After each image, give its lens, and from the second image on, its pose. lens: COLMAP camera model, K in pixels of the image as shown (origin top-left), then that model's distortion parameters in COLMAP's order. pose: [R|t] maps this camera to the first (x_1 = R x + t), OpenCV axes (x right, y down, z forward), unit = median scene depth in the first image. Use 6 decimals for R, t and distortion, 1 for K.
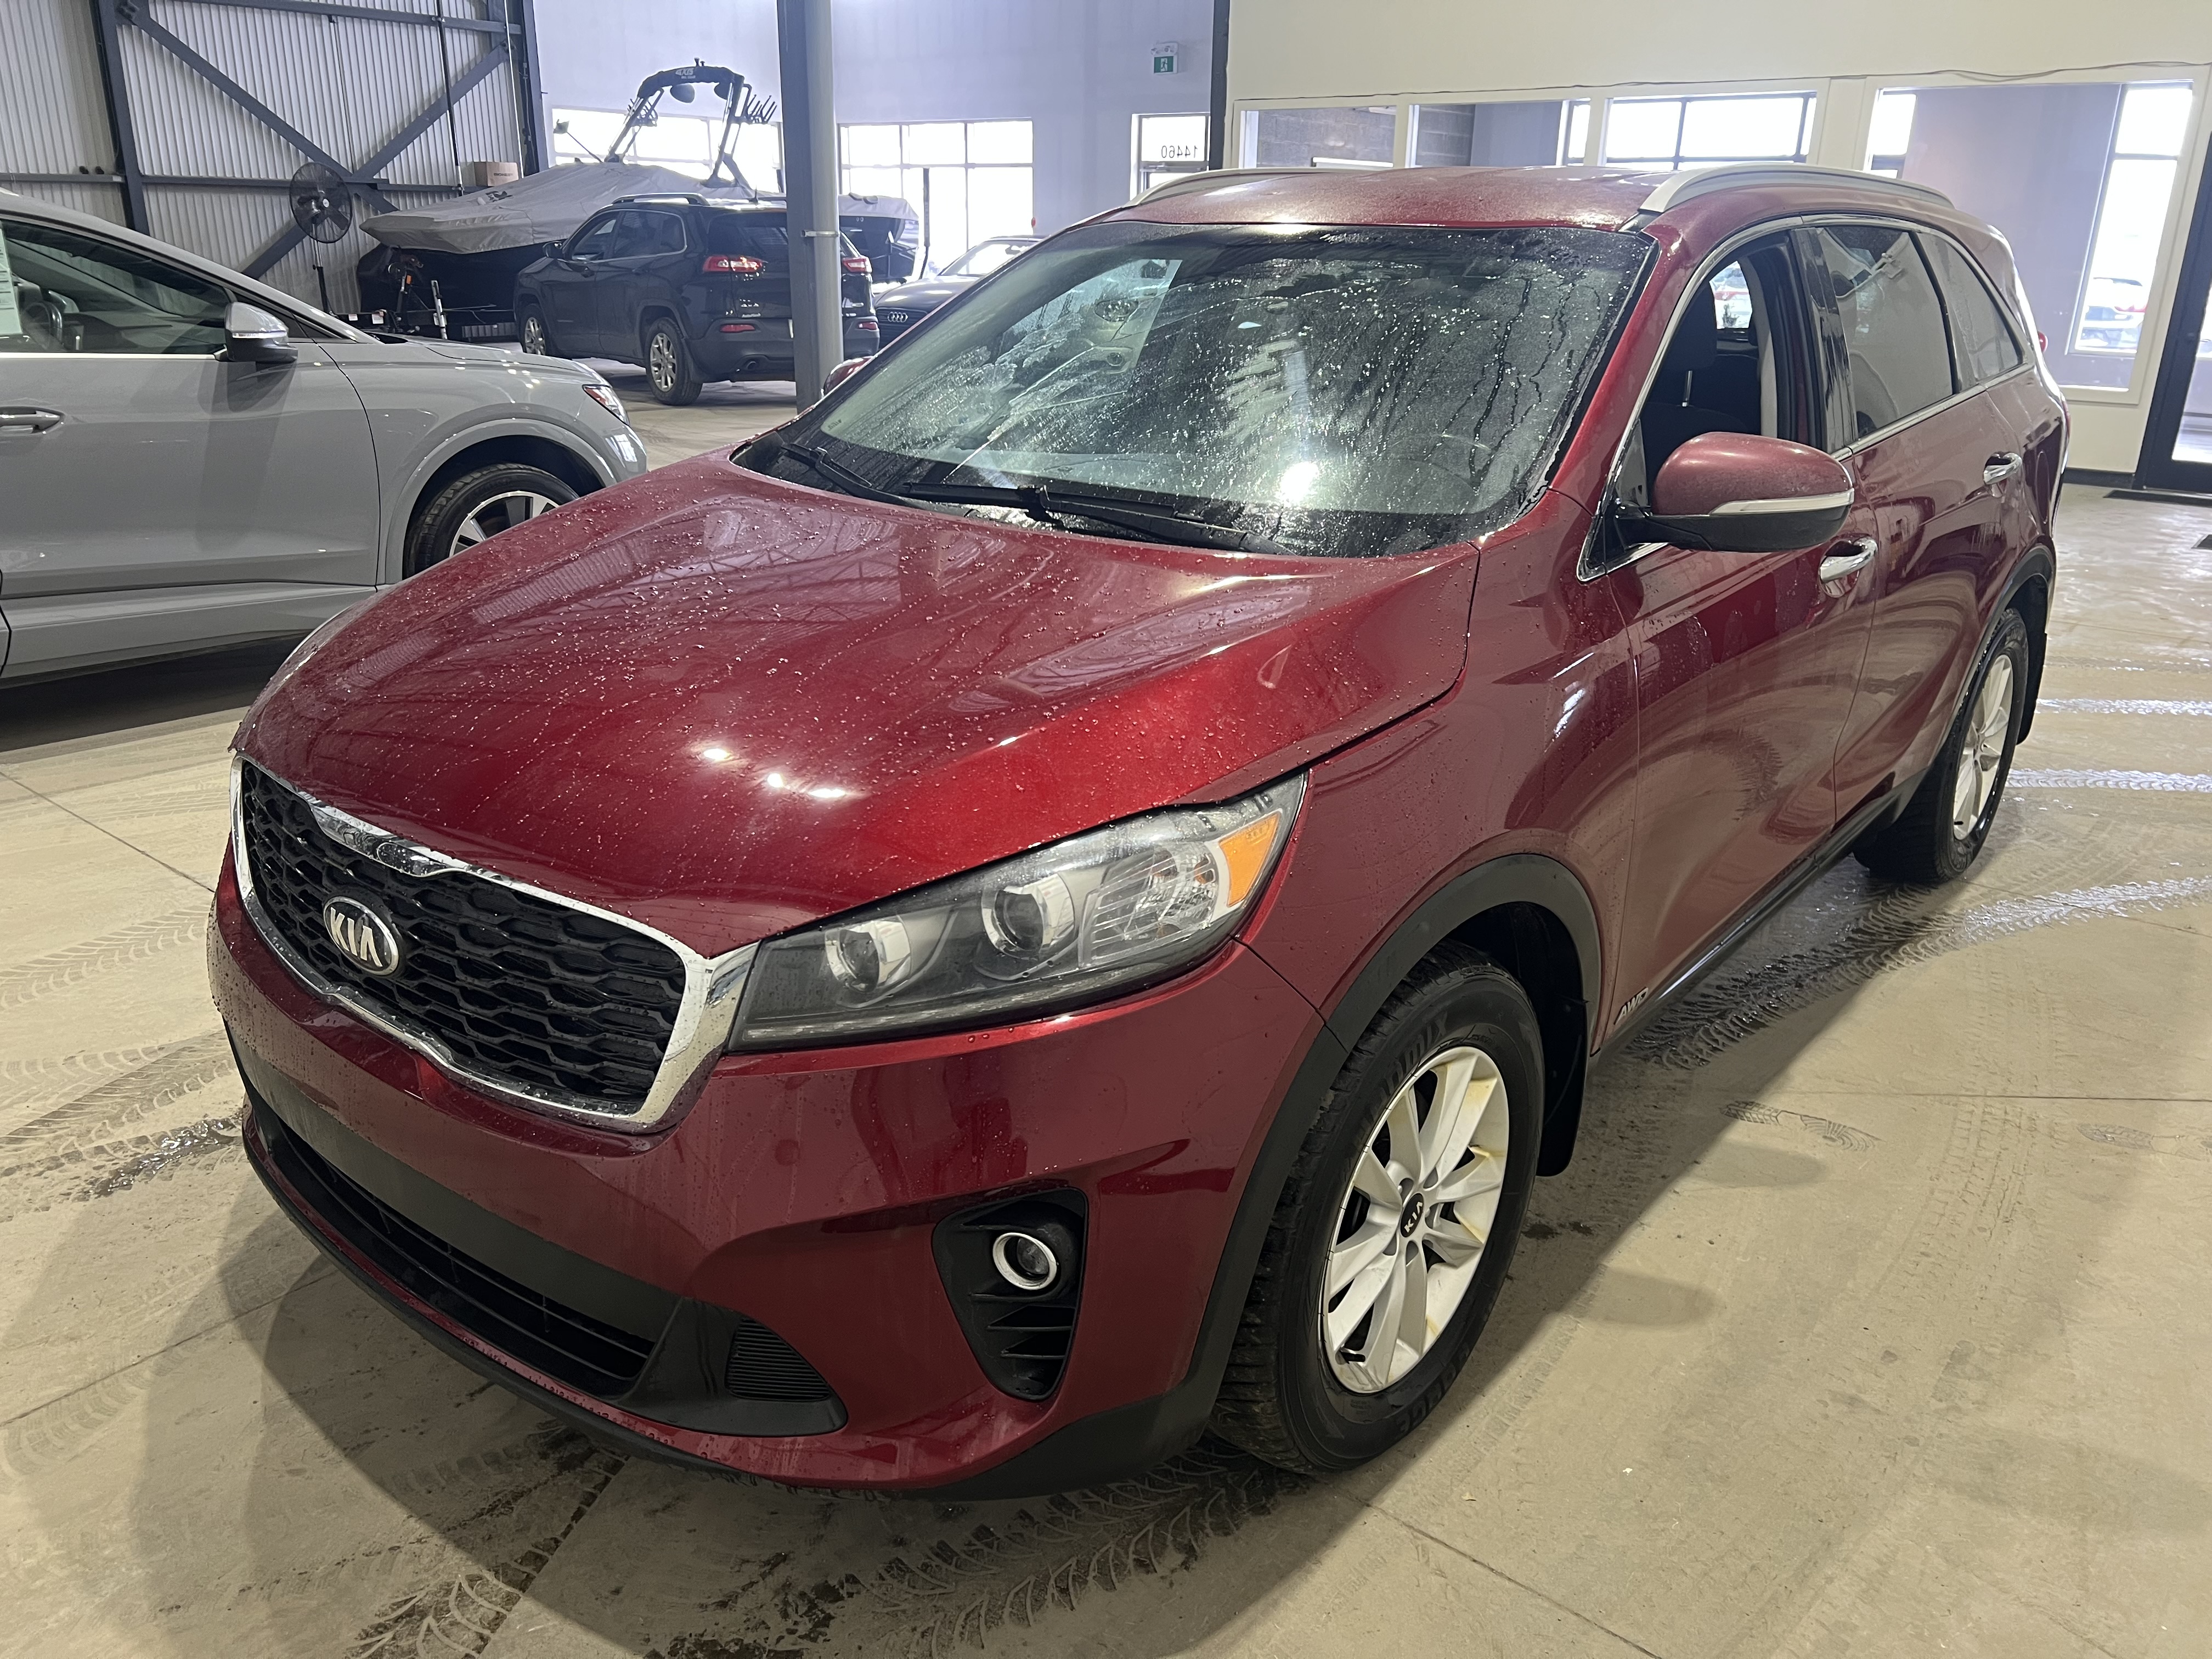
lens RADIAL K [[1700.3, 0, 1107.7], [0, 1700.3, 831.0], [0, 0, 1]] dist [0.025700, -0.011291]
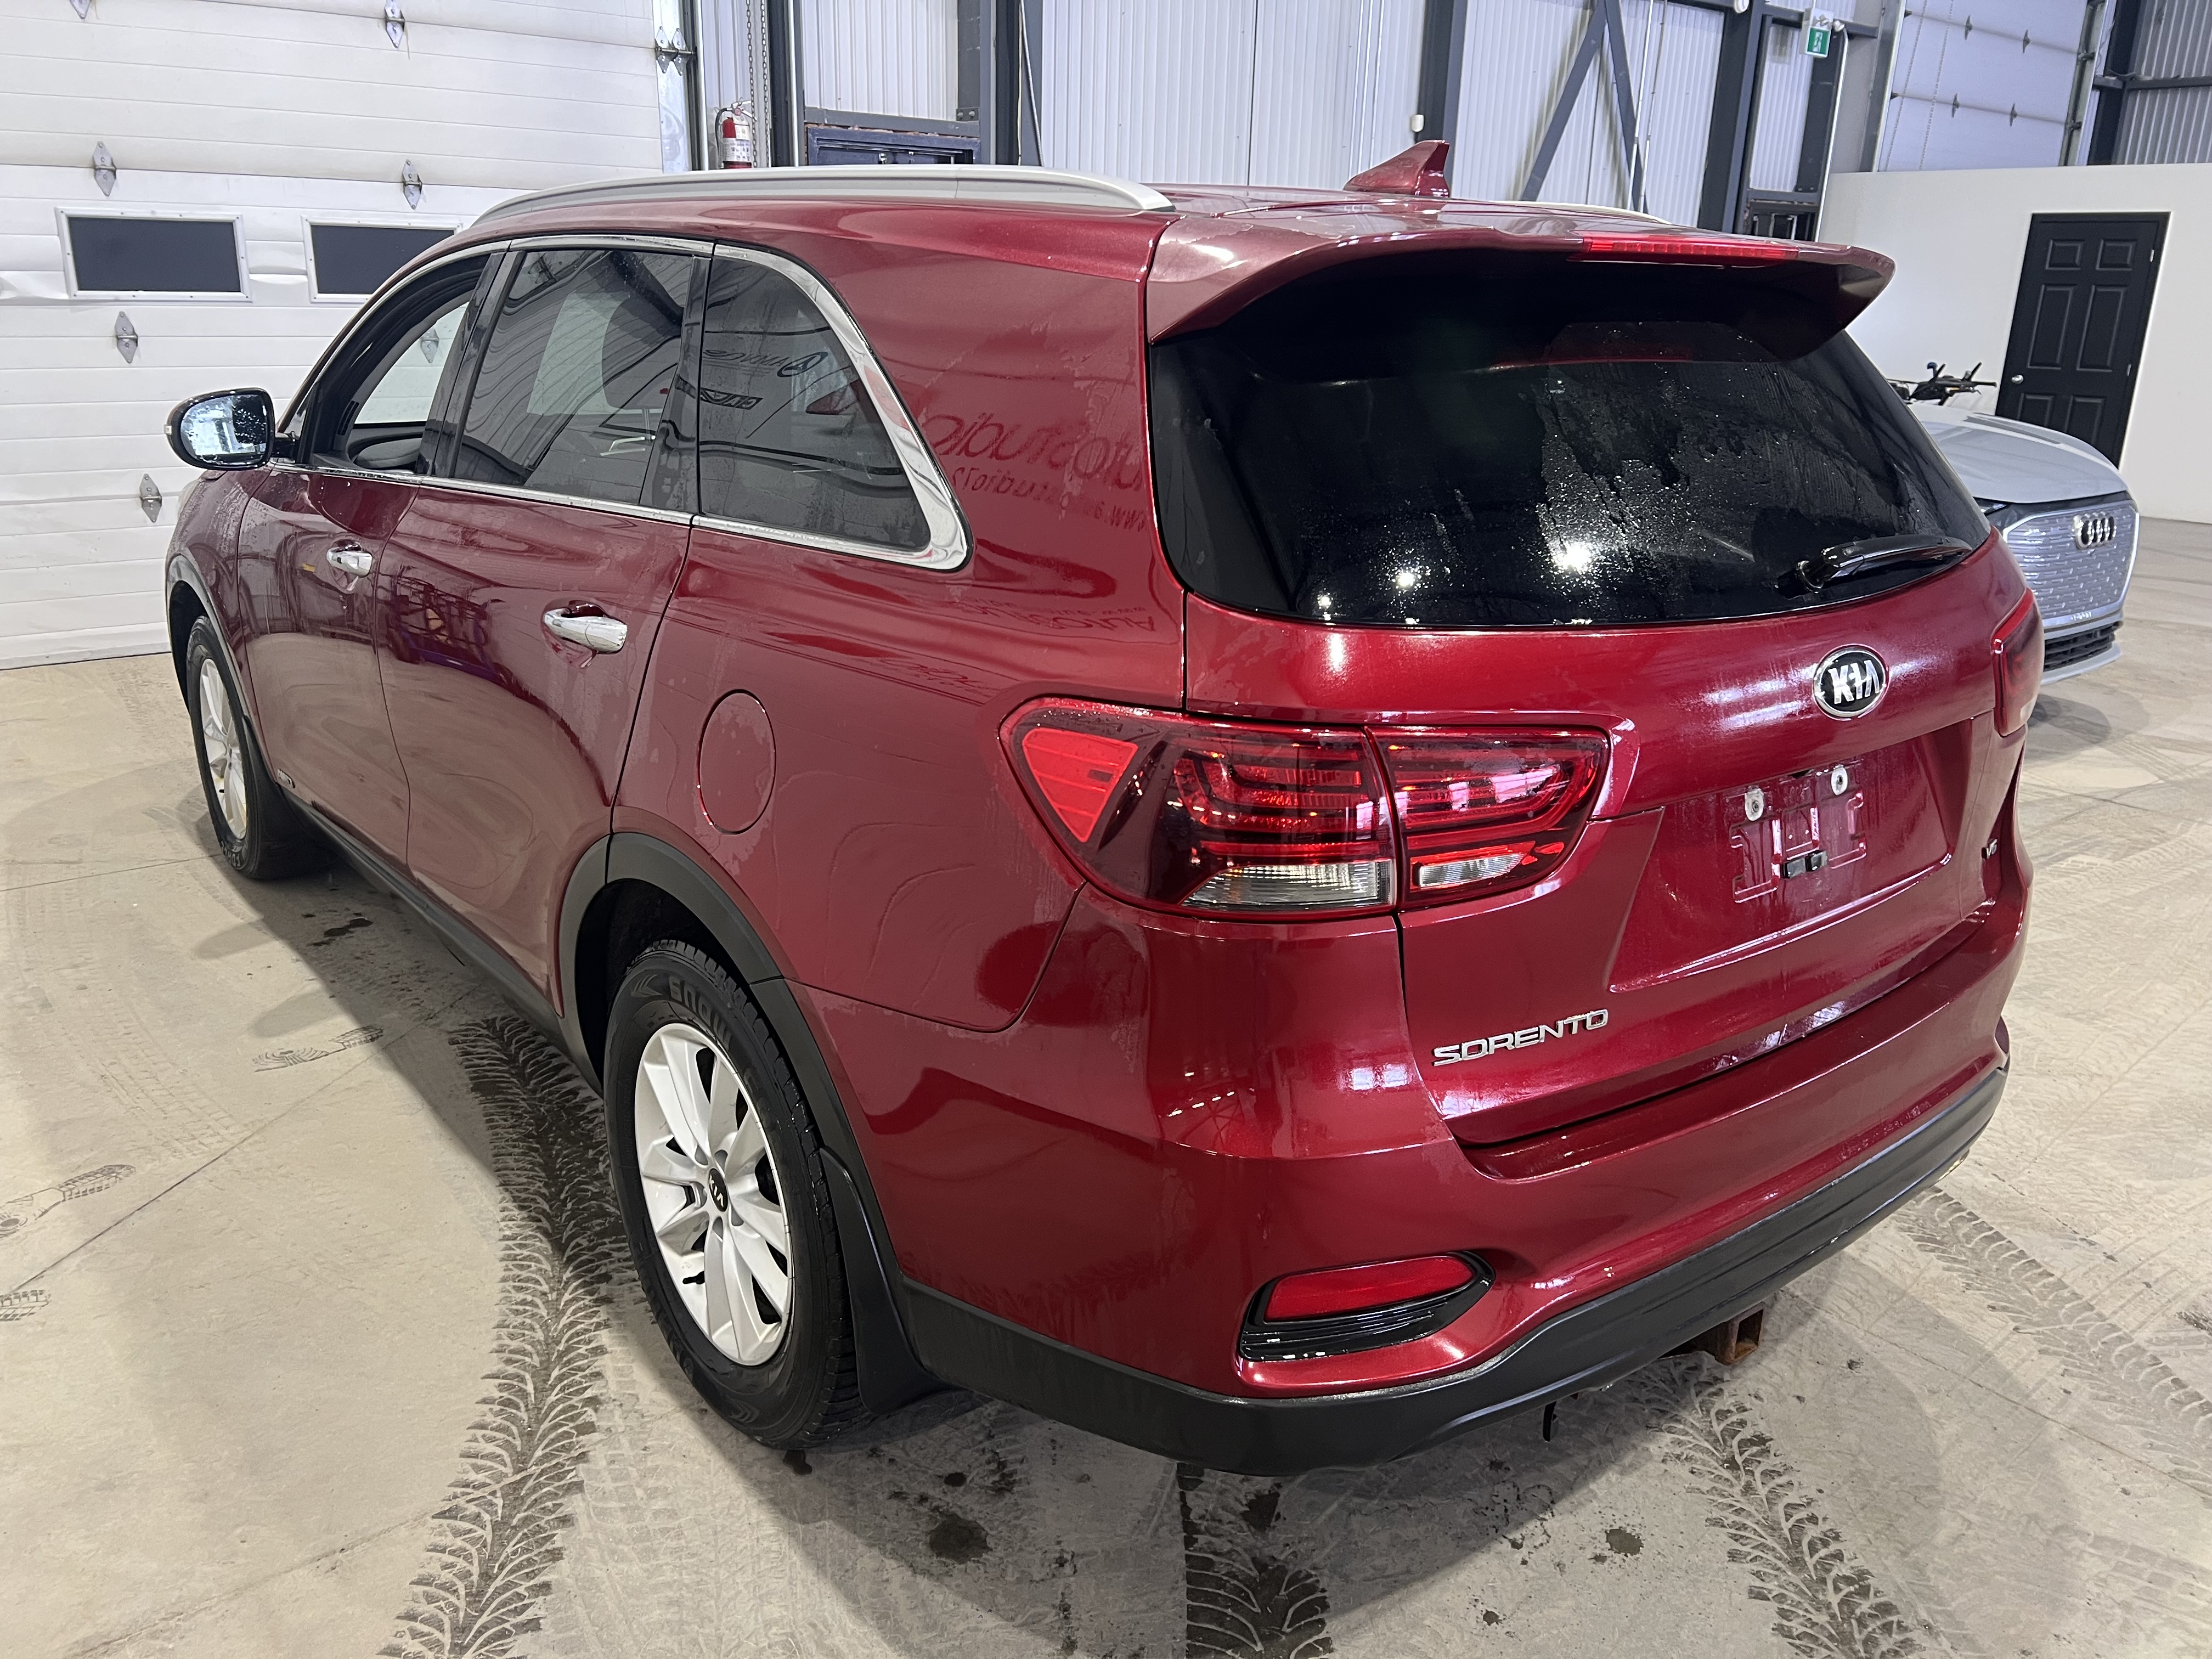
lens RADIAL K [[1700.3, 0, 1095.2], [0, 1700.3, 831.2], [0, 0, 1]] dist [0.025700, -0.011291]
pose [[-0.228151, 0.285000, -0.930979, 1.301389], [-0.331331, 0.876400, 0.349489, -0.516338], [0.915514, 0.388199, -0.105523, 1.540392]]
